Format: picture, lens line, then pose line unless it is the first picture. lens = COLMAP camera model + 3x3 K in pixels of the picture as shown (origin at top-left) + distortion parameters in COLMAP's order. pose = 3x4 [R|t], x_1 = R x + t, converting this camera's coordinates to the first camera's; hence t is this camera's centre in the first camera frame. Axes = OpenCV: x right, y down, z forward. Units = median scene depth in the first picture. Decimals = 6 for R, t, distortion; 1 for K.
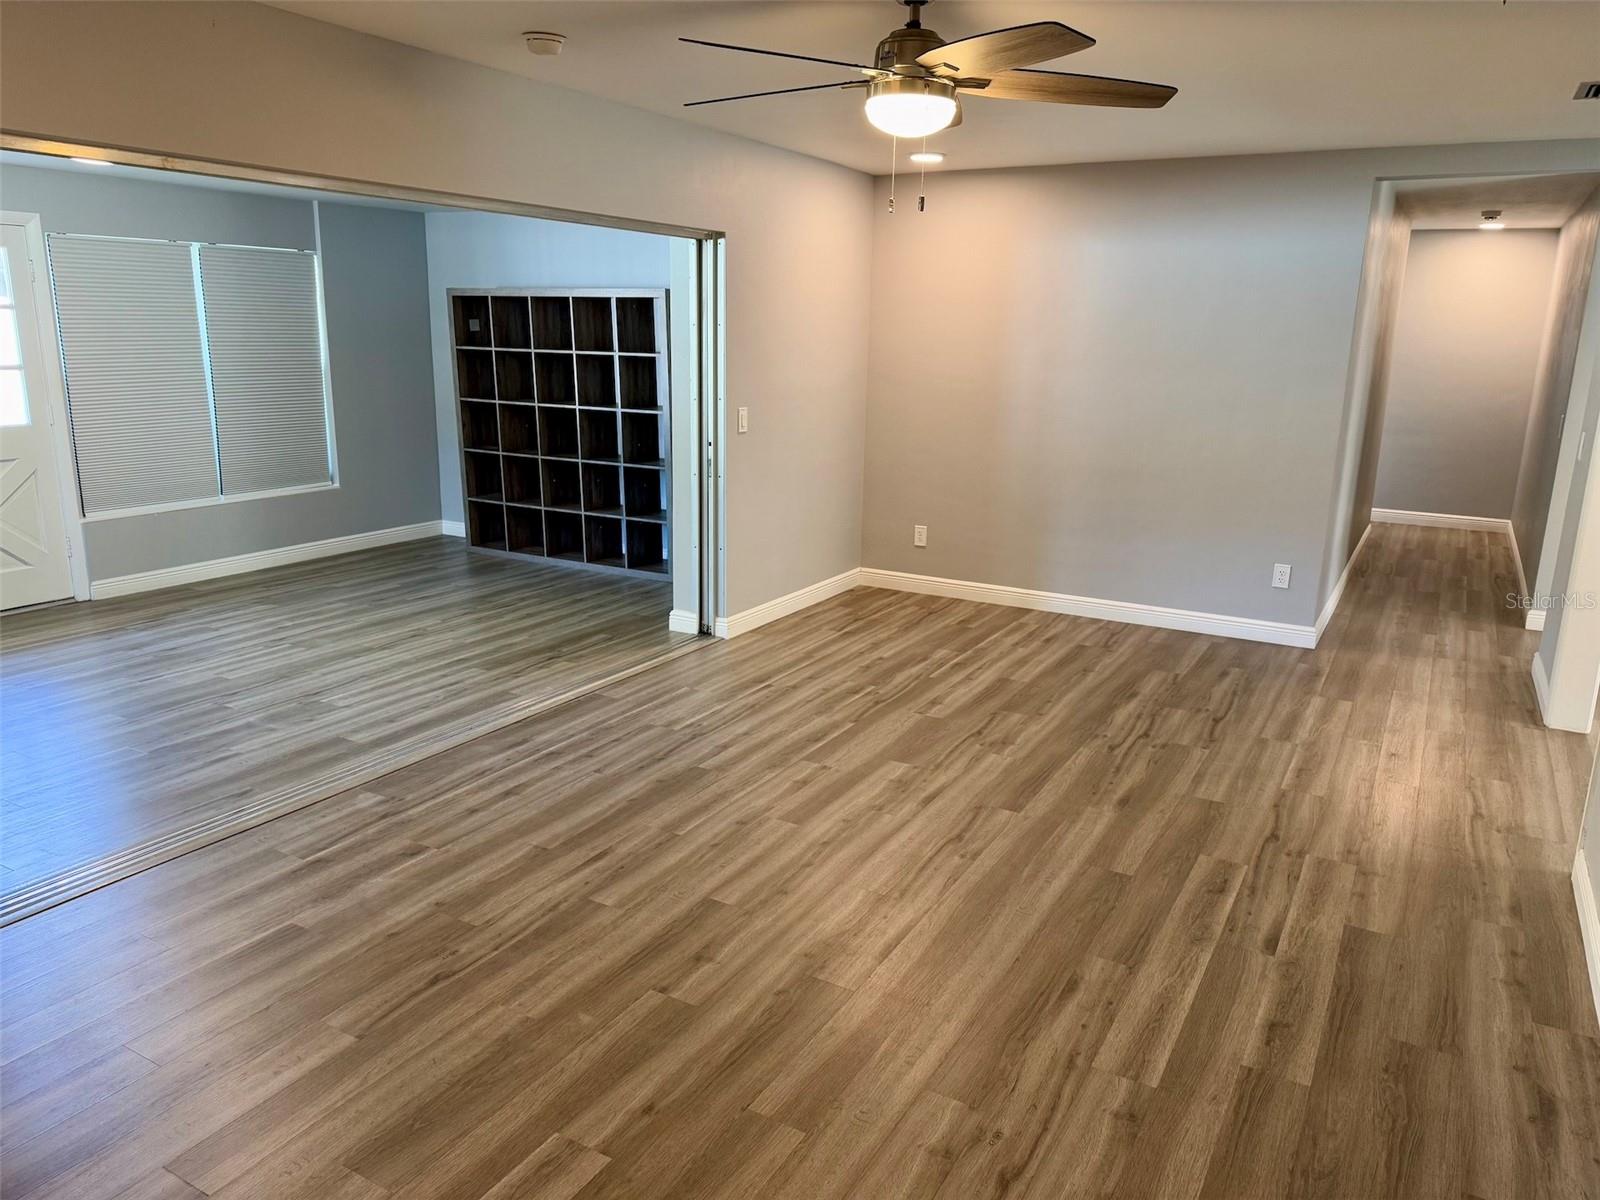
lens RADIAL K [[1125.6, 0, 807.9], [0, 1125.6, 571.9], [0, 0, 1]] dist [0.177355, -0.318067]
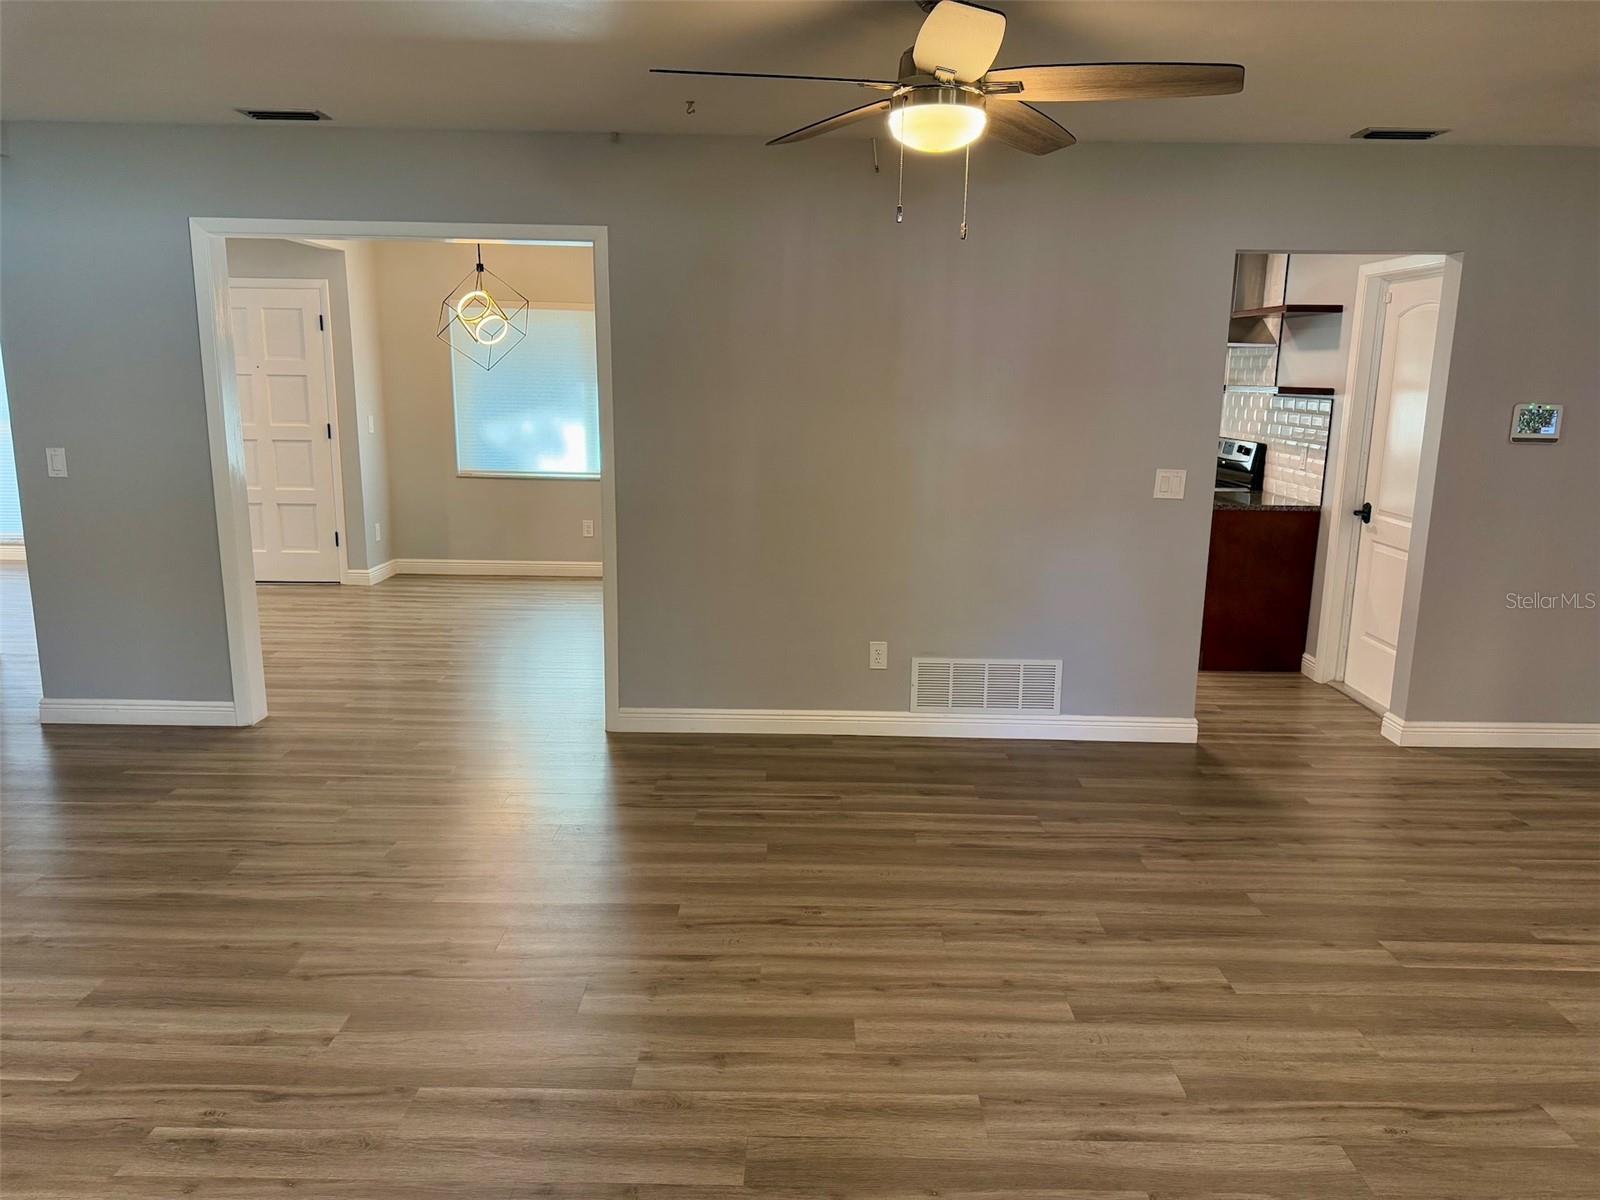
lens RADIAL K [[1120.2, 0, 800.0], [0, 1120.2, 600.0], [0, 0, 1]] dist [0.041984, -0.036624]
pose [[-0.483771, -0.206491, 0.850486, -0.474819], [0.161181, 0.934126, 0.318480, -0.232368], [-0.860225, 0.291154, -0.418621, 1.059547]]
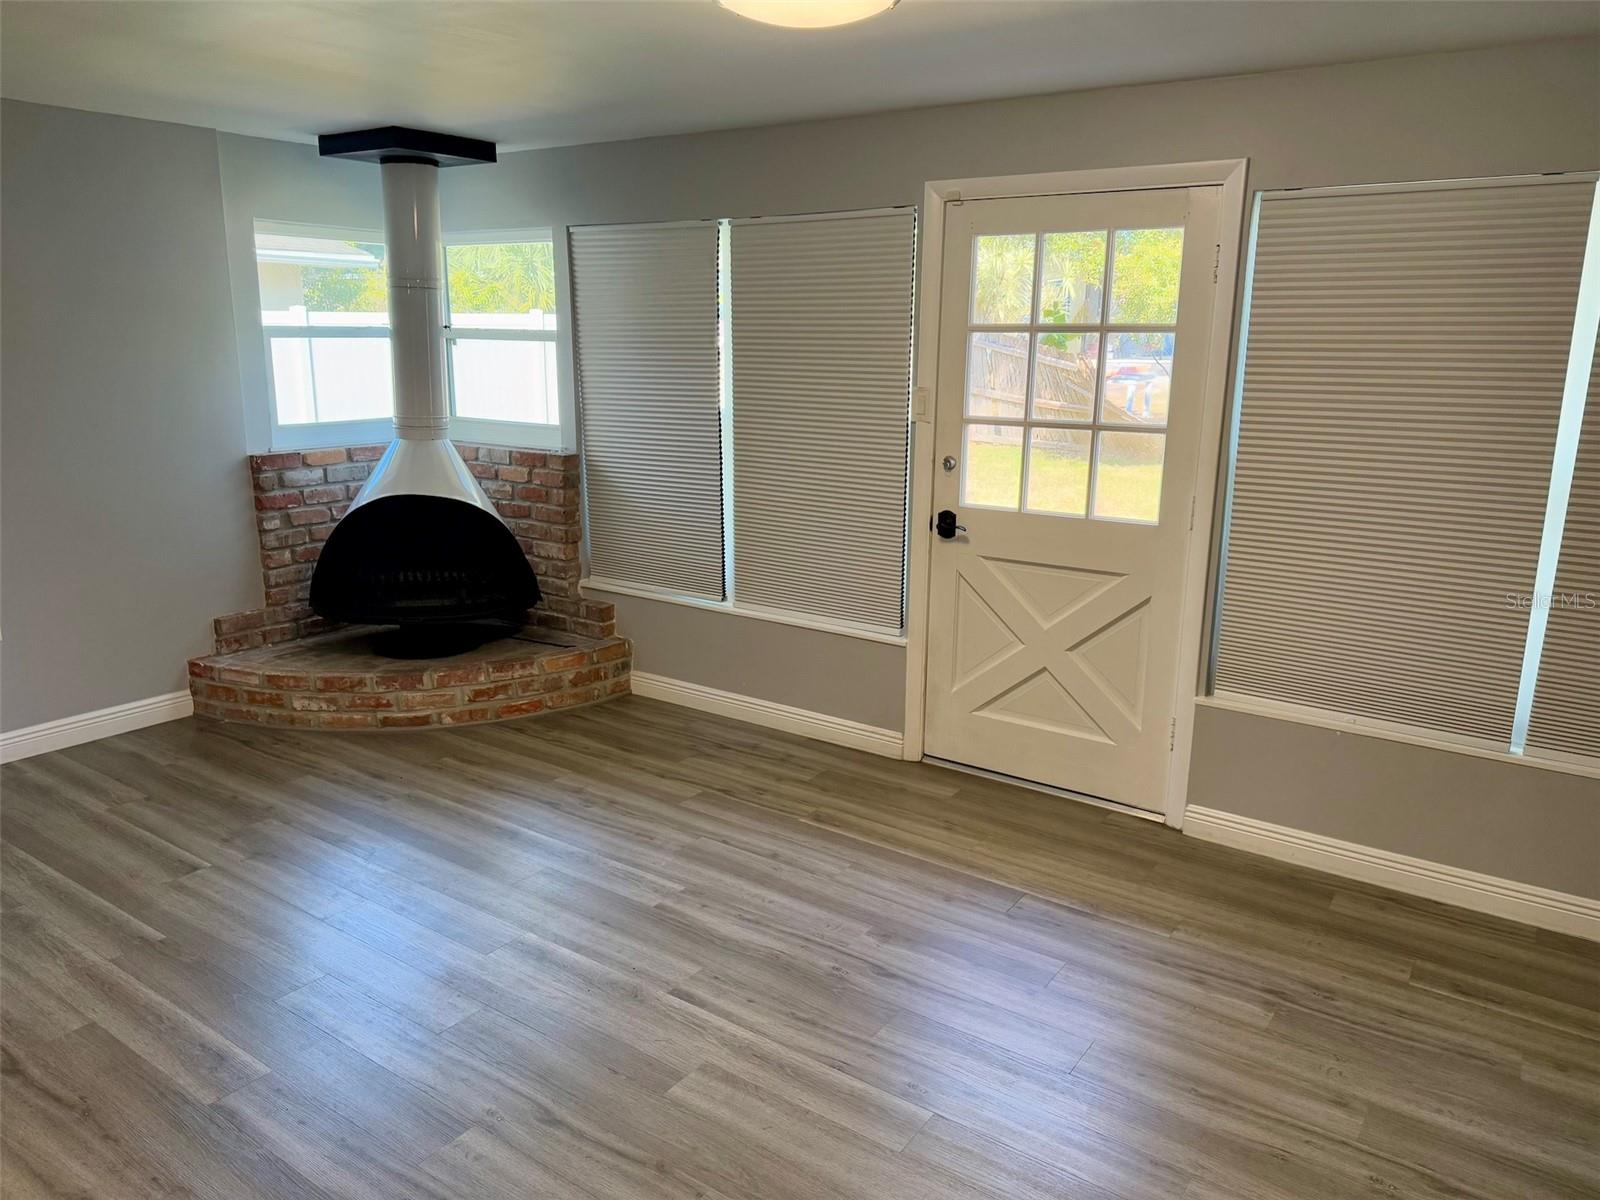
lens RADIAL K [[1127.8, 0, 808.7], [0, 1127.8, 571.7], [0, 0, 1]] dist [0.061227, -0.085275]
pose [[-0.087306, 0.187634, -0.978351, -0.099012], [-0.225548, 0.952874, 0.202875, -0.255664], [0.970312, 0.238378, -0.040871, 1.186620]]
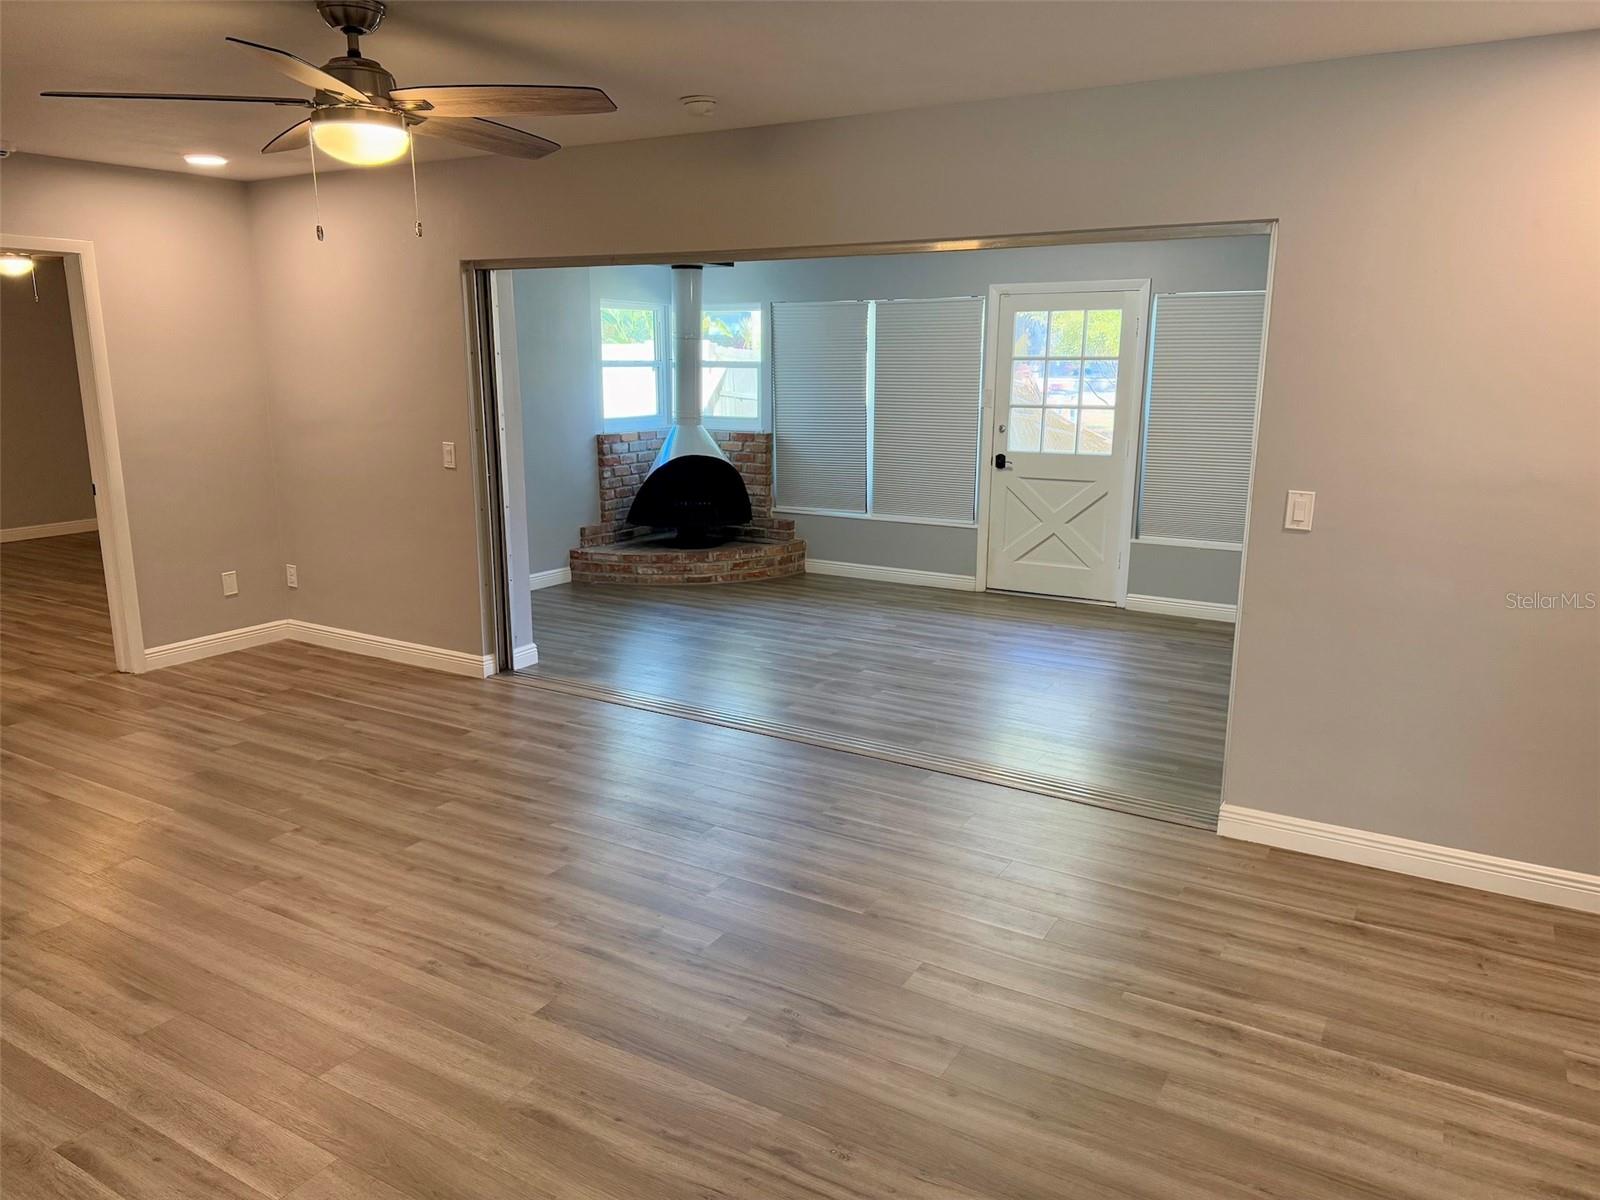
lens RADIAL K [[1120.2, 0, 800.0], [0, 1120.2, 600.0], [0, 0, 1]] dist [0.041984, -0.036624]
pose [[-0.021287, 0.192658, -0.981035, 0.736967], [-0.216801, 0.957019, 0.192645, -0.193438], [0.975984, 0.216790, 0.021396, 0.956228]]
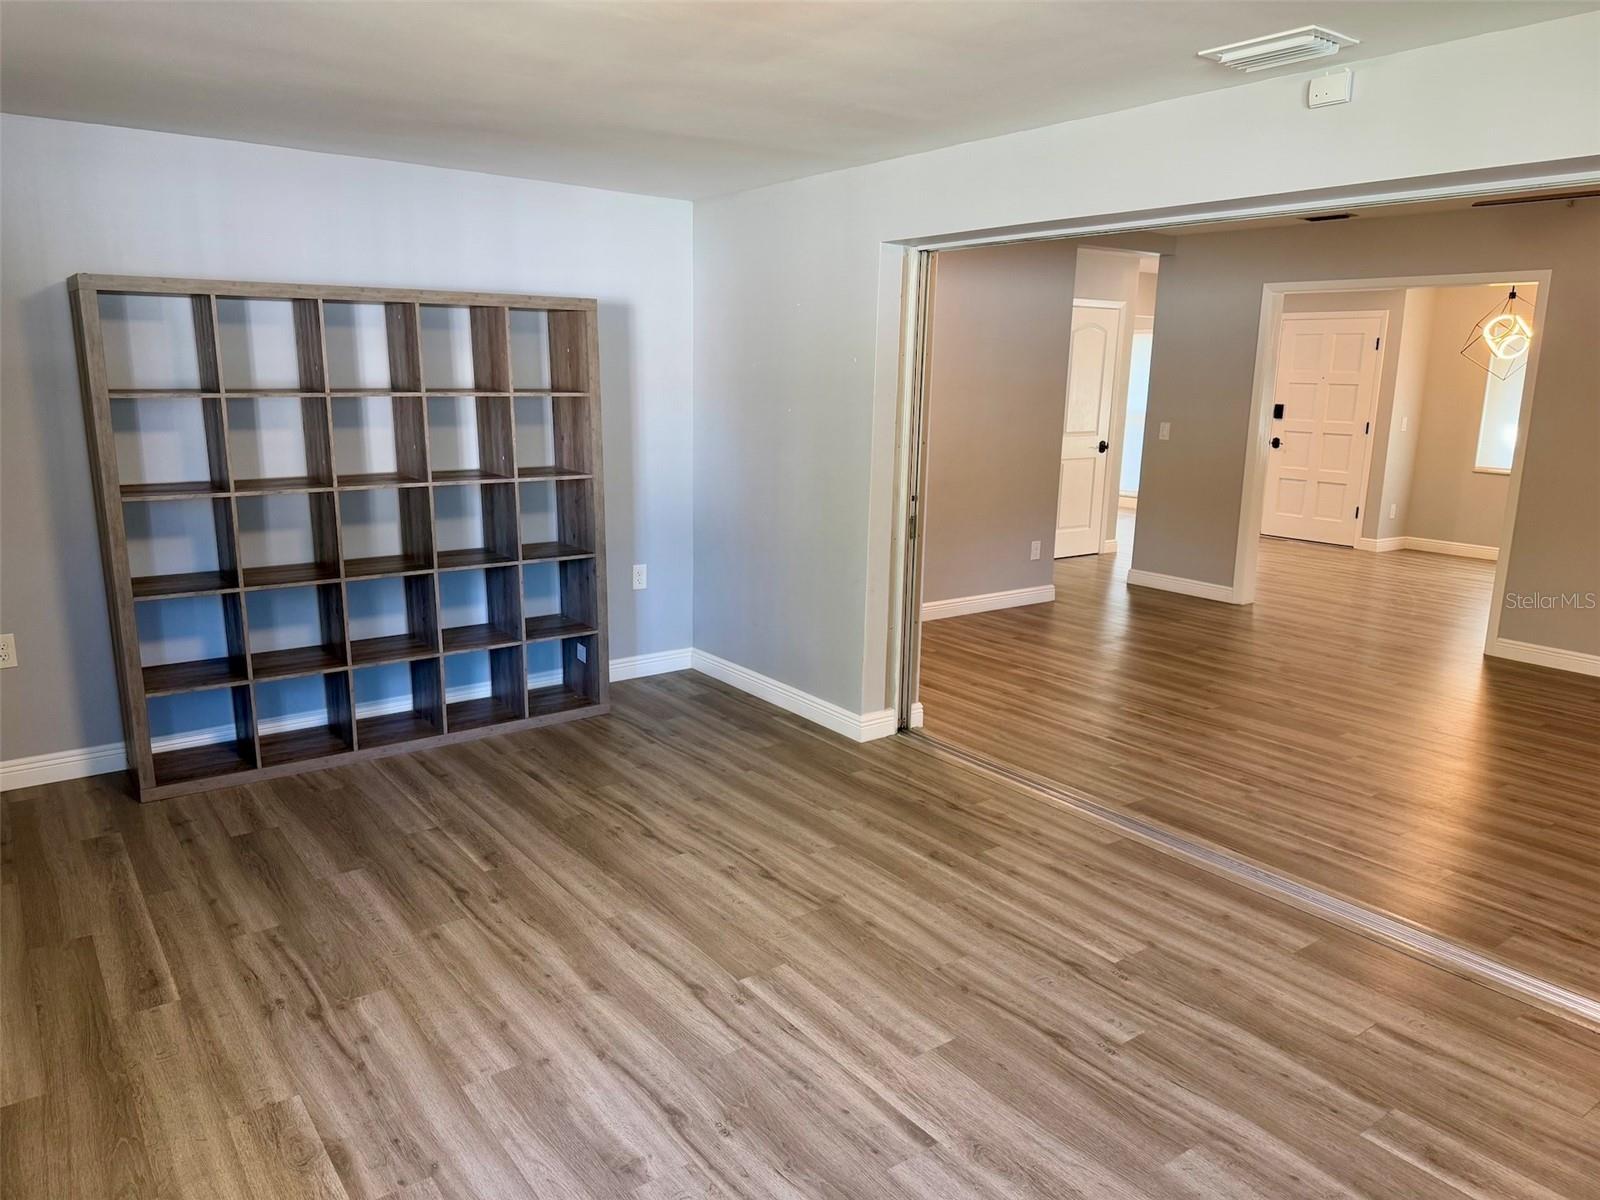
lens RADIAL K [[1097.0, 0, 800.0], [0, 1097.0, 600.0], [0, 0, 1]] dist [0.136965, -0.209203]
pose [[0.411999, -0.200657, 0.888816, -1.090072], [0.184211, 0.973652, 0.134420, -0.212037], [-0.892369, 0.108349, 0.438107, 0.946722]]
